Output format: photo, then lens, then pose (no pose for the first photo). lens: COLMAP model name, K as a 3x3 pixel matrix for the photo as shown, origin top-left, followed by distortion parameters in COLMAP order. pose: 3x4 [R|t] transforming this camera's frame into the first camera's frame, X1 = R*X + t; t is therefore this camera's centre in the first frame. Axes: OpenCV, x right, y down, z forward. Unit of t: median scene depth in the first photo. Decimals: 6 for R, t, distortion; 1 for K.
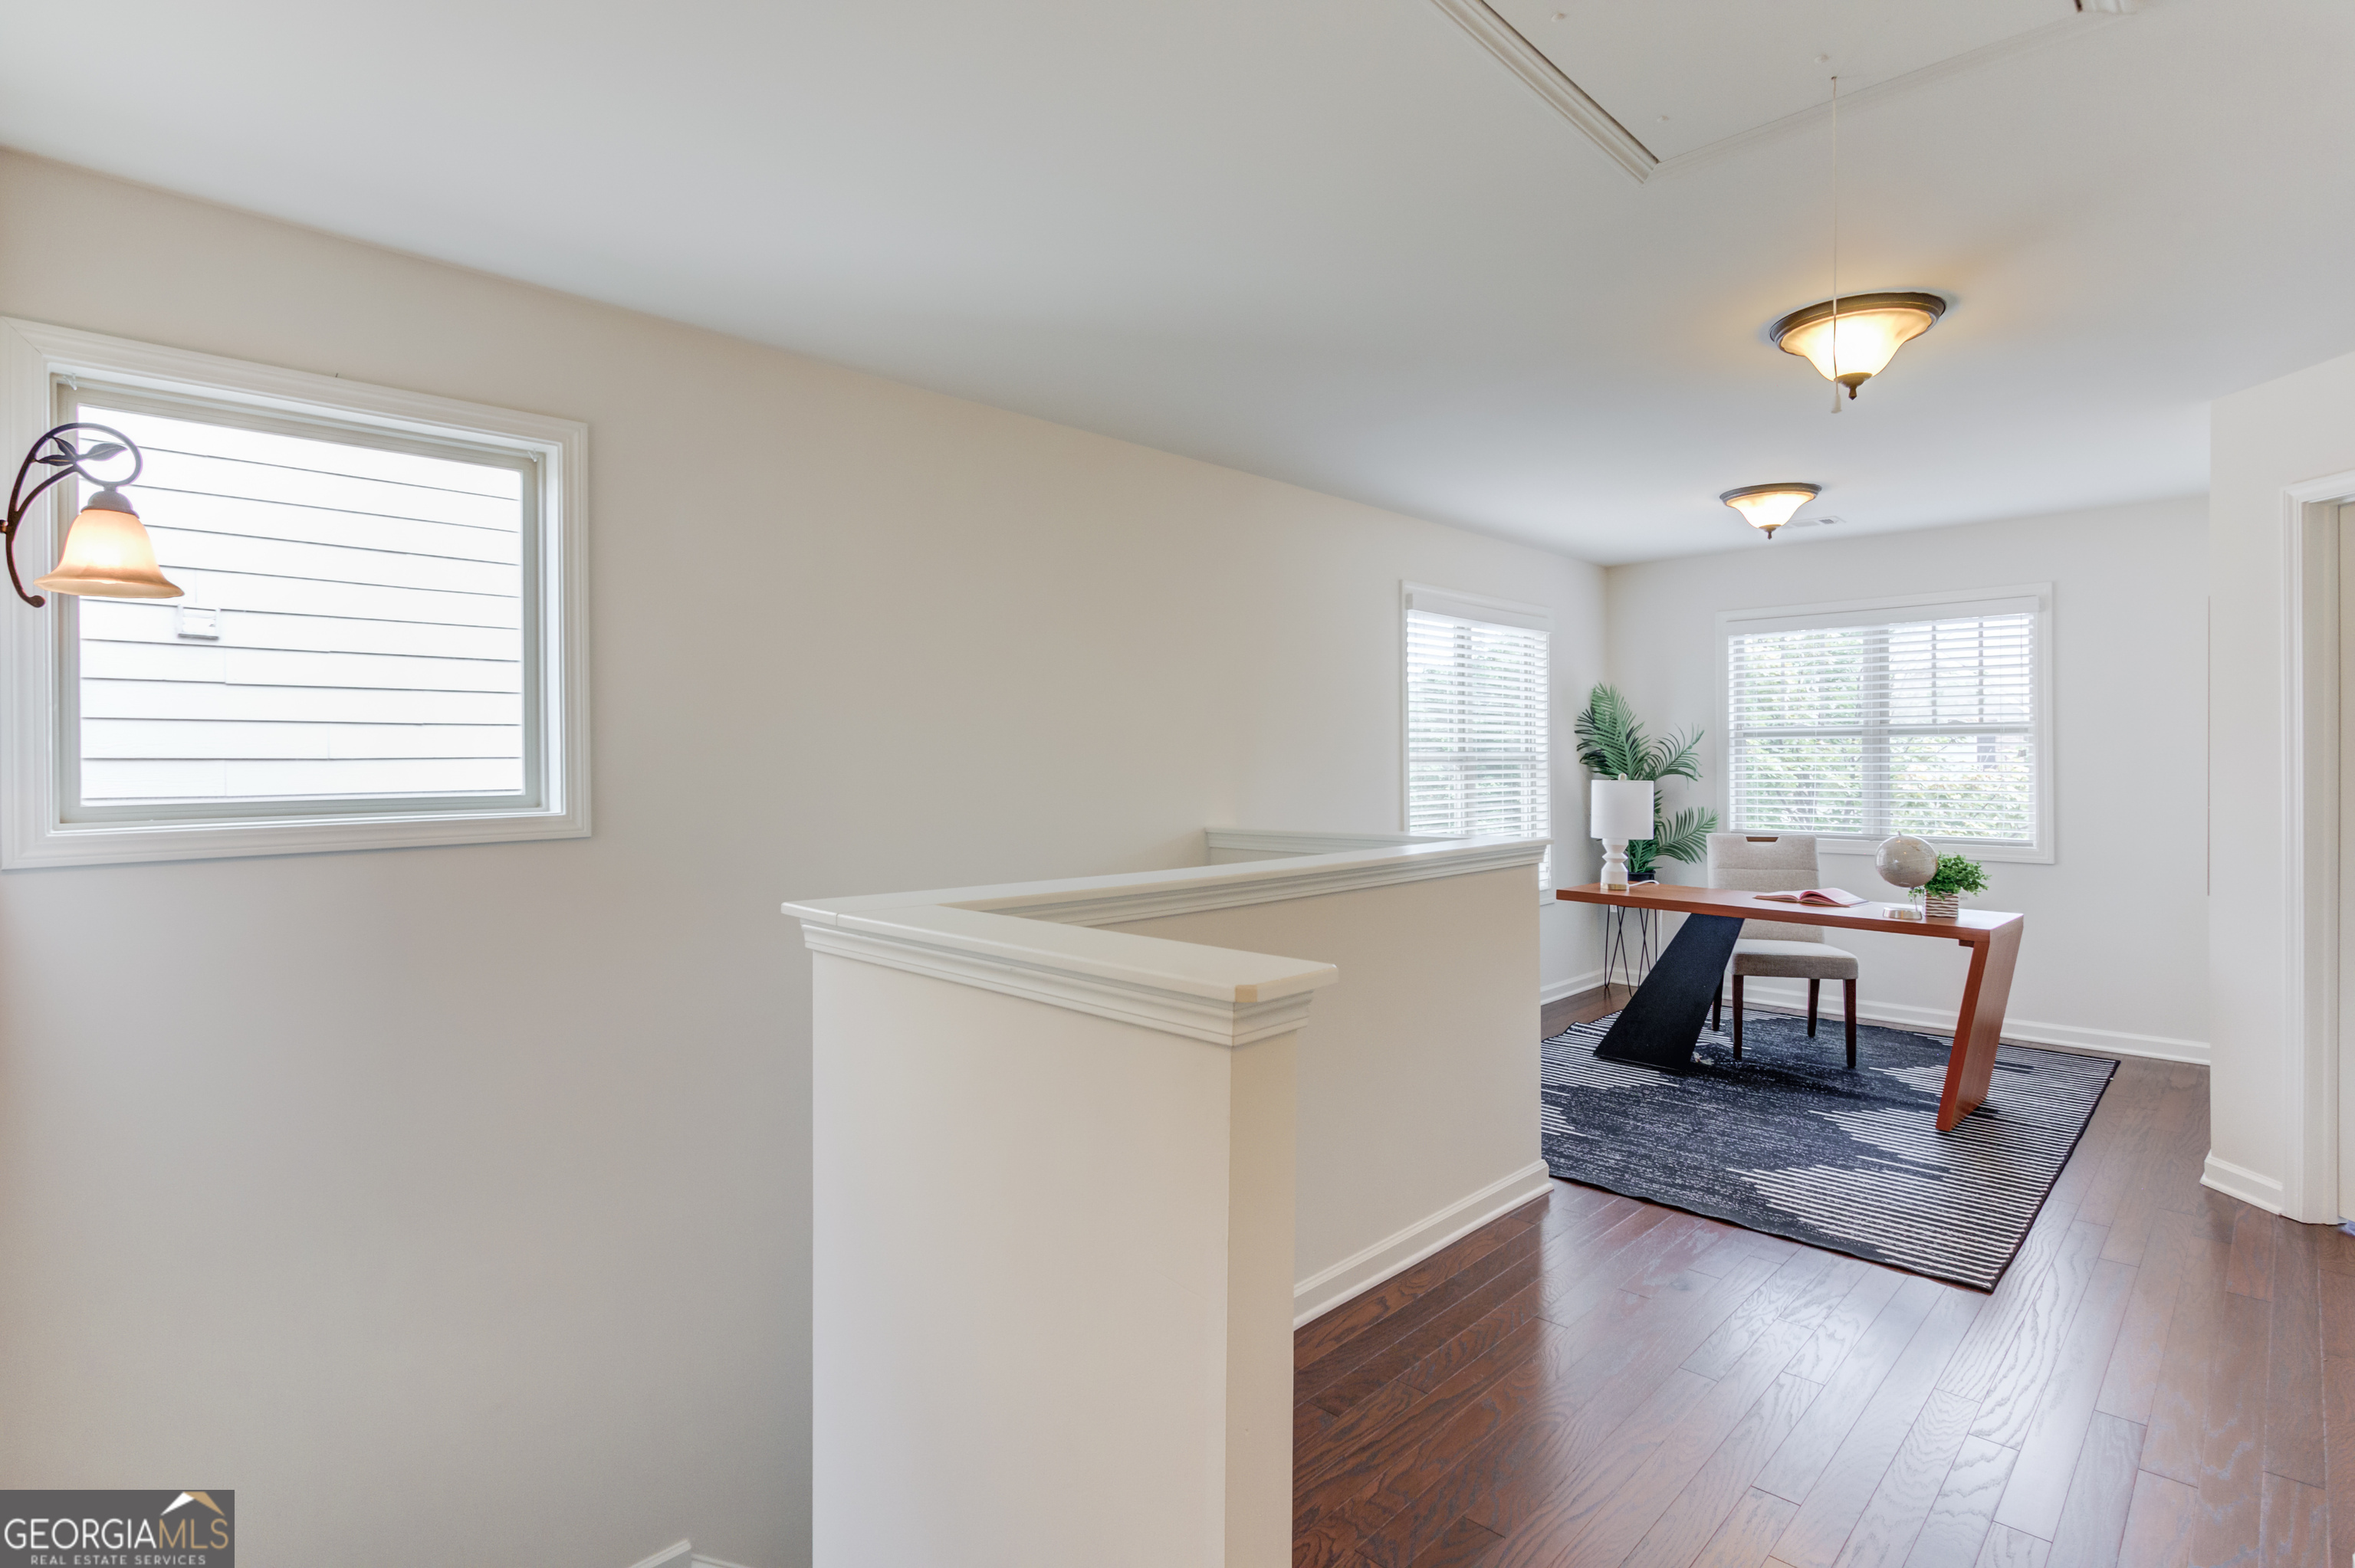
lens RADIAL K [[1148.5, 0, 1154.8], [0, 1148.5, 765.5], [0, 0, 1]] dist [-0.002974, 0.001794]
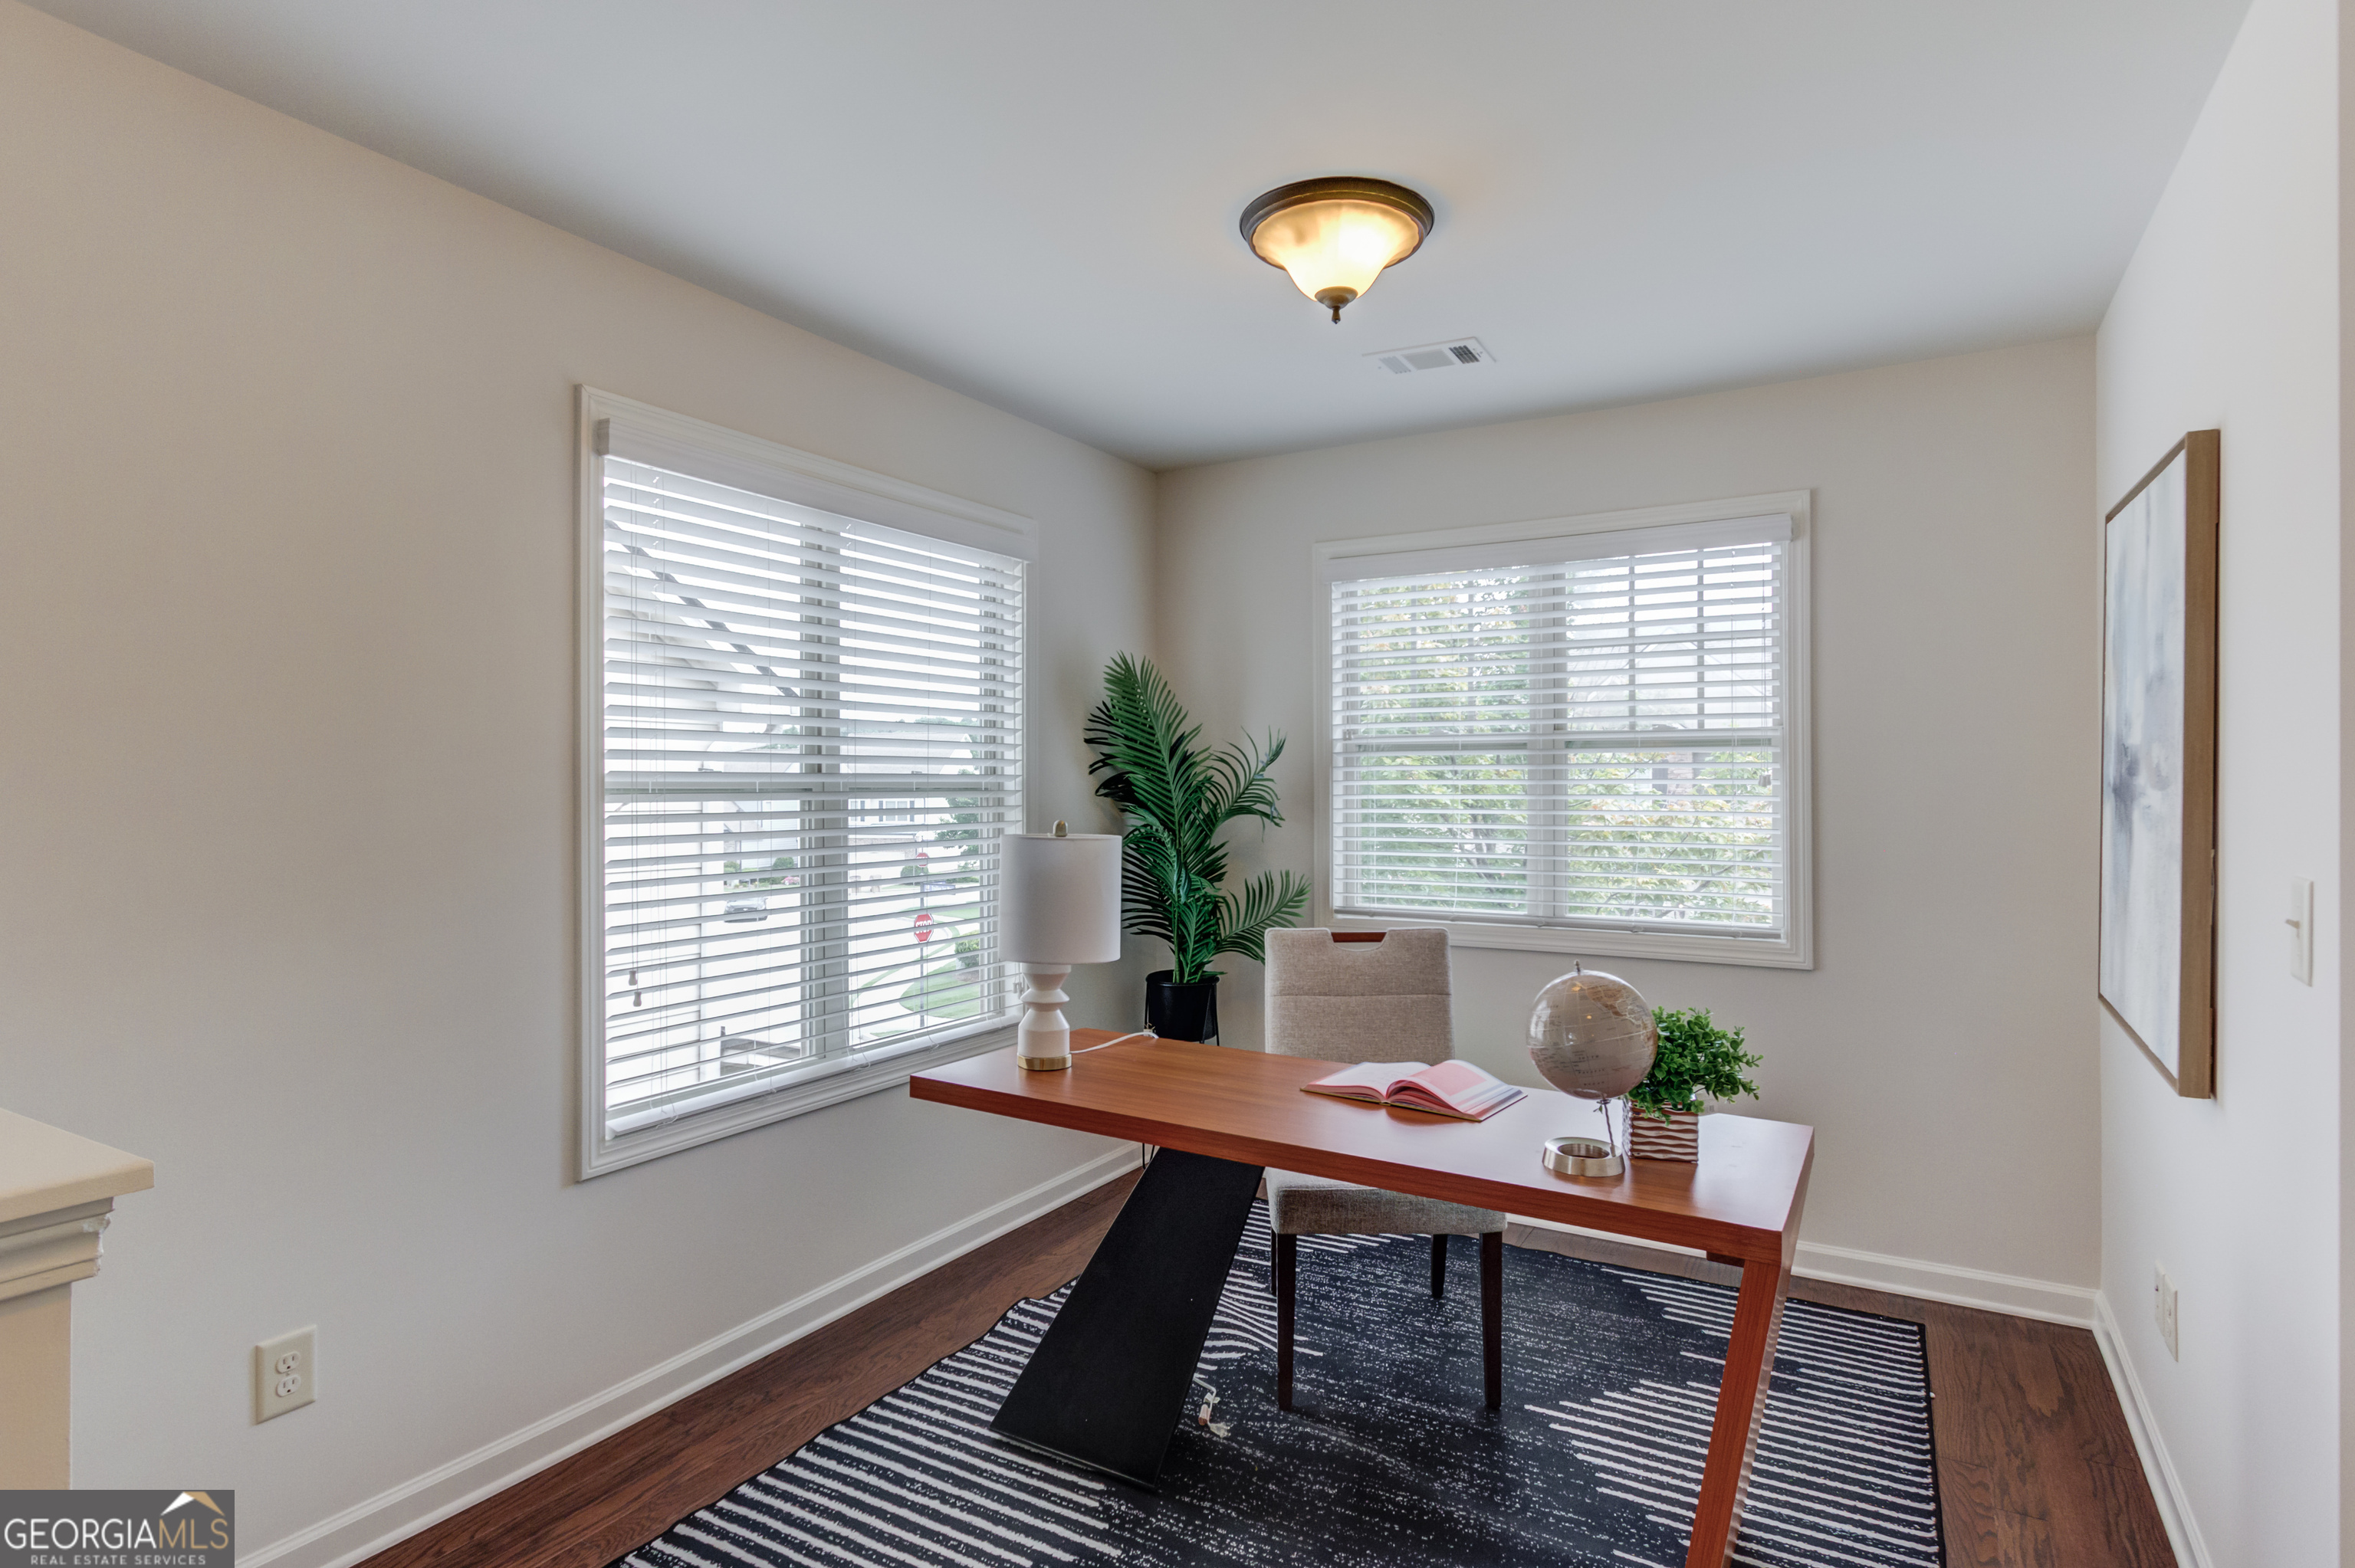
lens RADIAL K [[1227.4, 0, 1186.9], [0, 1227.4, 793.6], [0, 0, 1]] dist [-0.034989, 0.000251]
pose [[0.965659, 0.000013, 0.259812, 0.284835], [-0.000608, 0.999997, 0.002210, -0.004925], [-0.259811, -0.002292, 0.965657, 0.437838]]
